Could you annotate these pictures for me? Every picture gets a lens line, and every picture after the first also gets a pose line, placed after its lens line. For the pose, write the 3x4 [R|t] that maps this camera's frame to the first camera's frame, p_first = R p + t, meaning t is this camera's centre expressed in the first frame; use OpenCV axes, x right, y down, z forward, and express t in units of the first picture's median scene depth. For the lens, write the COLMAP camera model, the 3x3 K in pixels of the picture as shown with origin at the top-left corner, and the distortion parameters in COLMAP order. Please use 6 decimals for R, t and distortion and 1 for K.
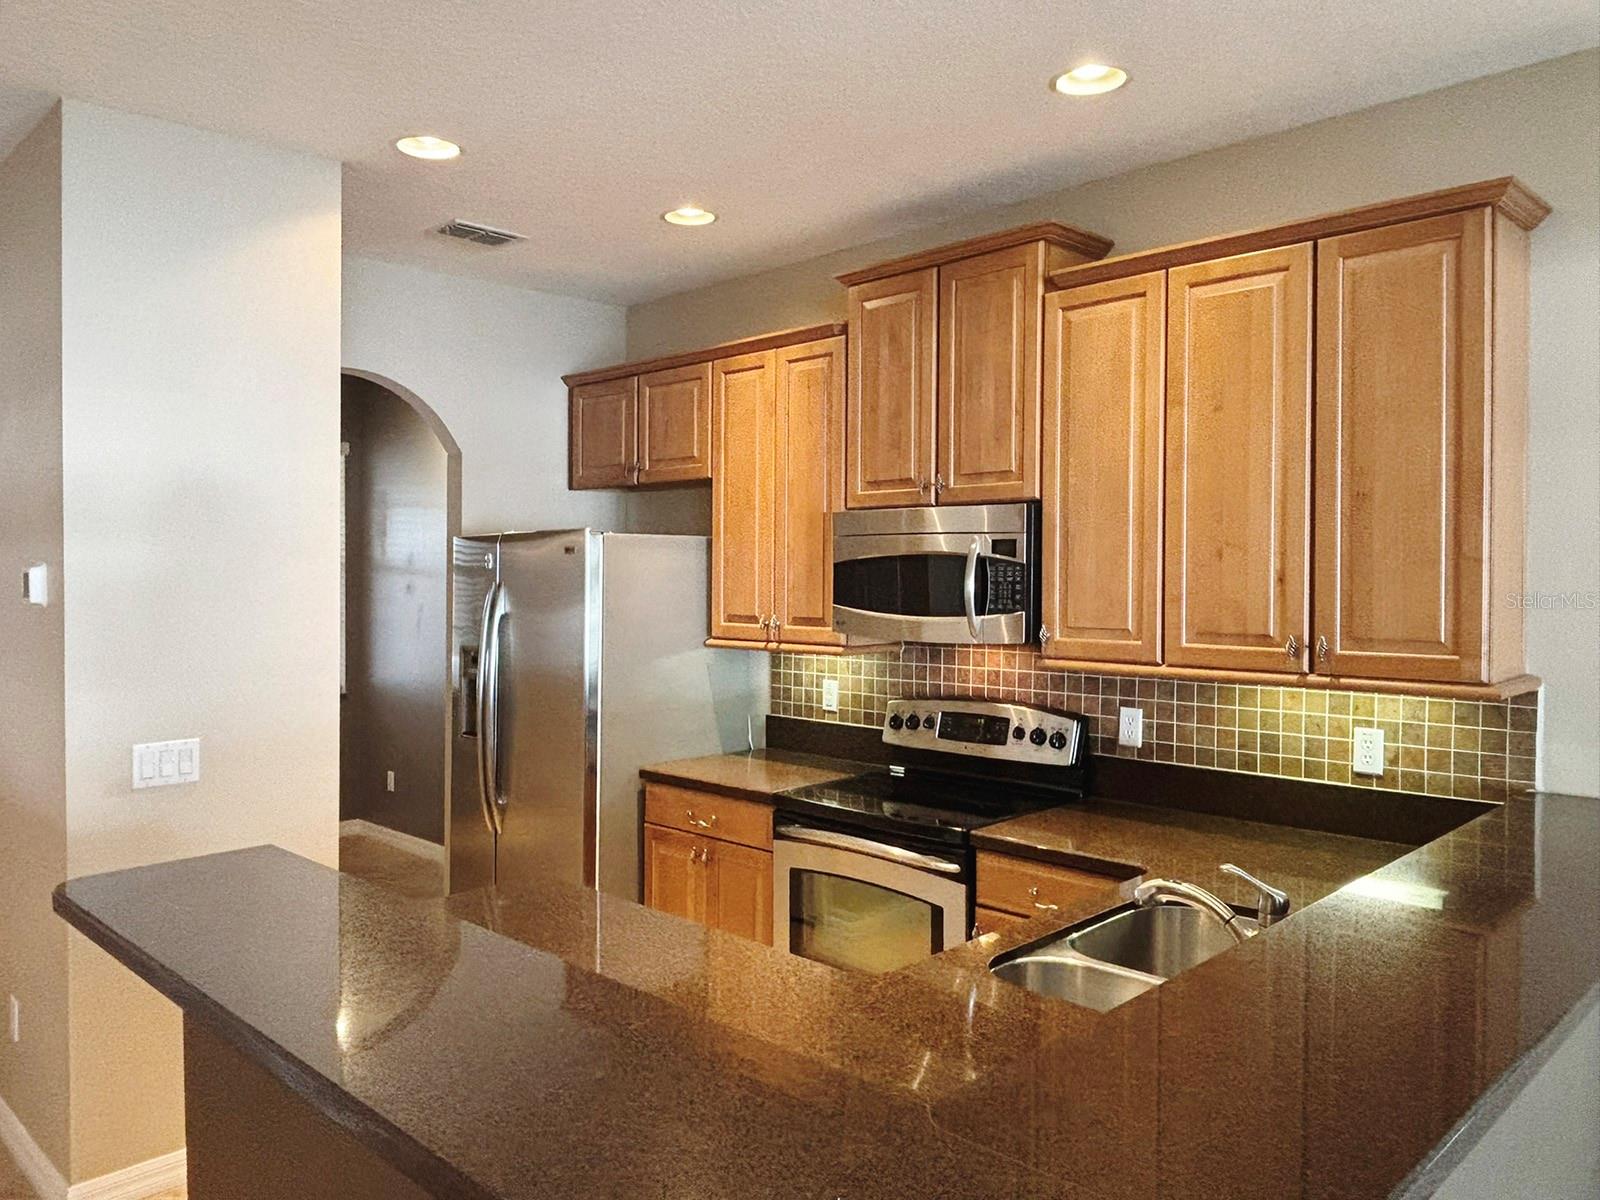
lens RADIAL K [[1168.4, 0, 798.4], [0, 1168.4, 555.1], [0, 0, 1]] dist [0.072742, 0.000443]
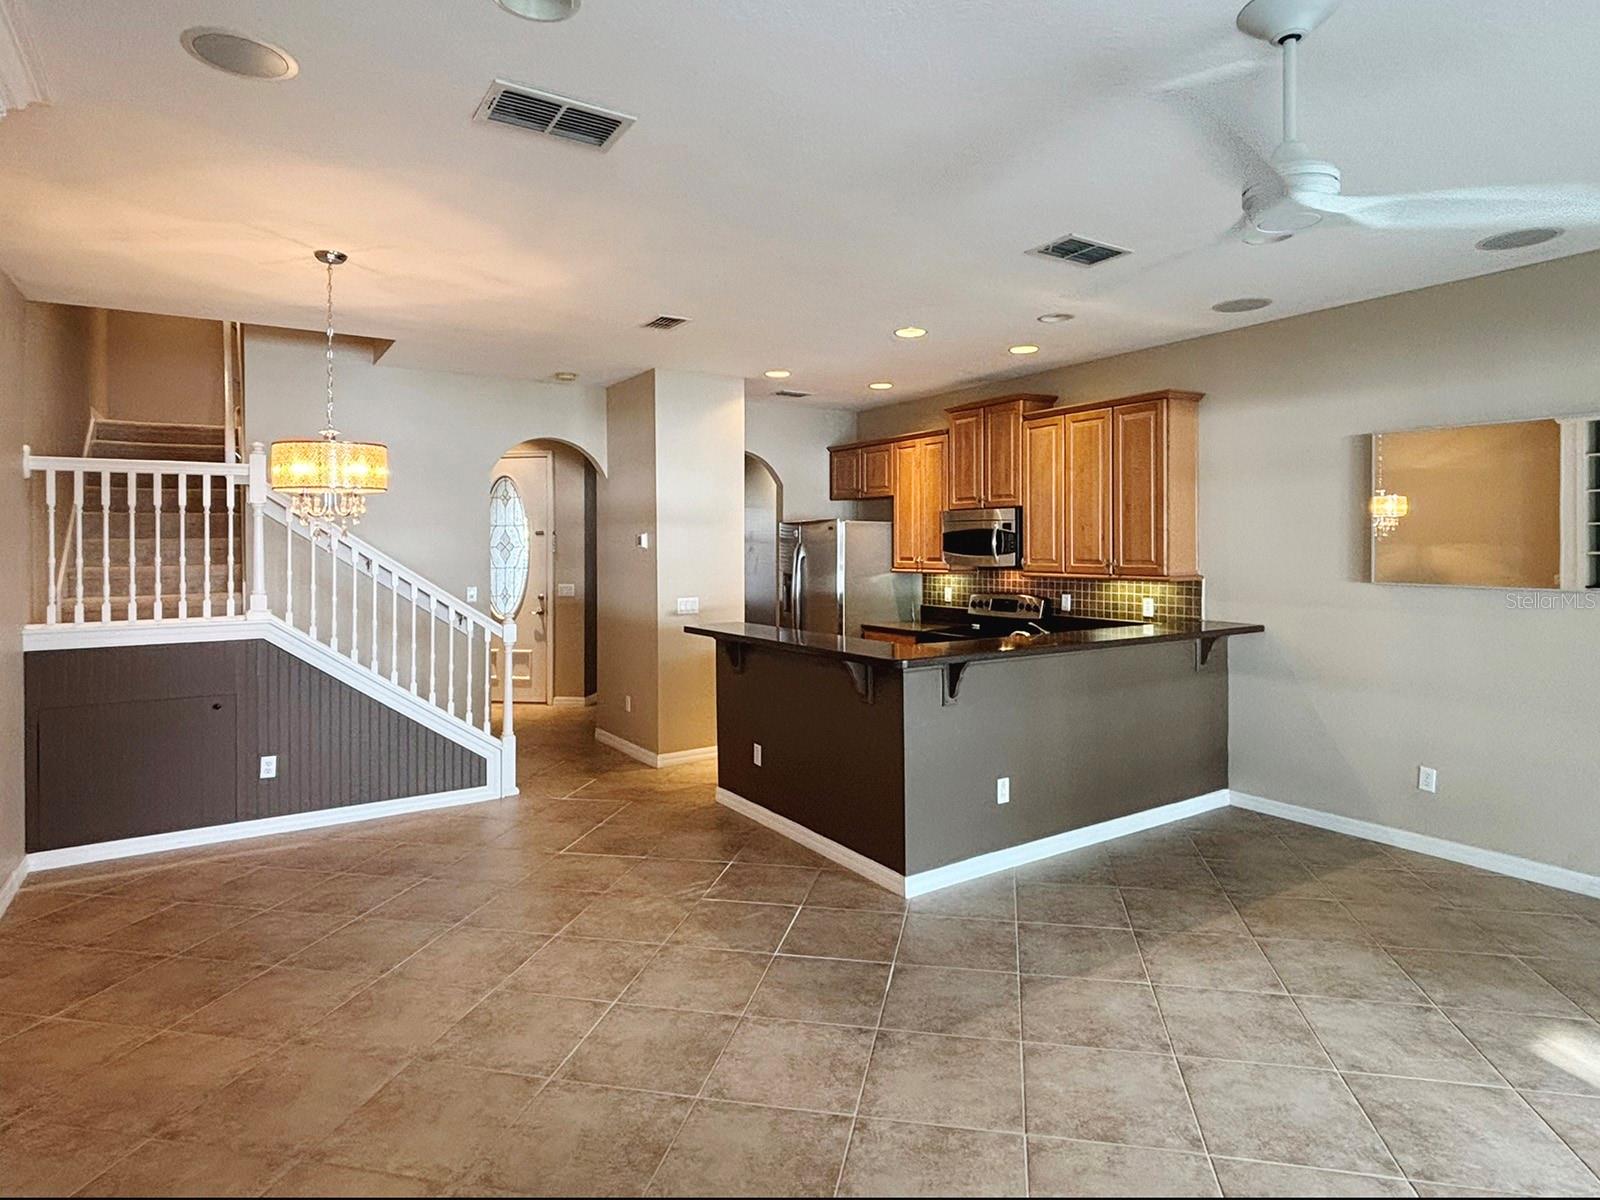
lens RADIAL K [[888.6, 0, 800.0], [0, 888.6, 600.0], [0, 0, 1]] dist [-0.001091, -0.000028]
pose [[0.974122, 0.011548, -0.225727, 0.149137], [0.005824, 0.997080, 0.076145, 0.002425], [0.225947, -0.075490, 0.971210, -0.758397]]
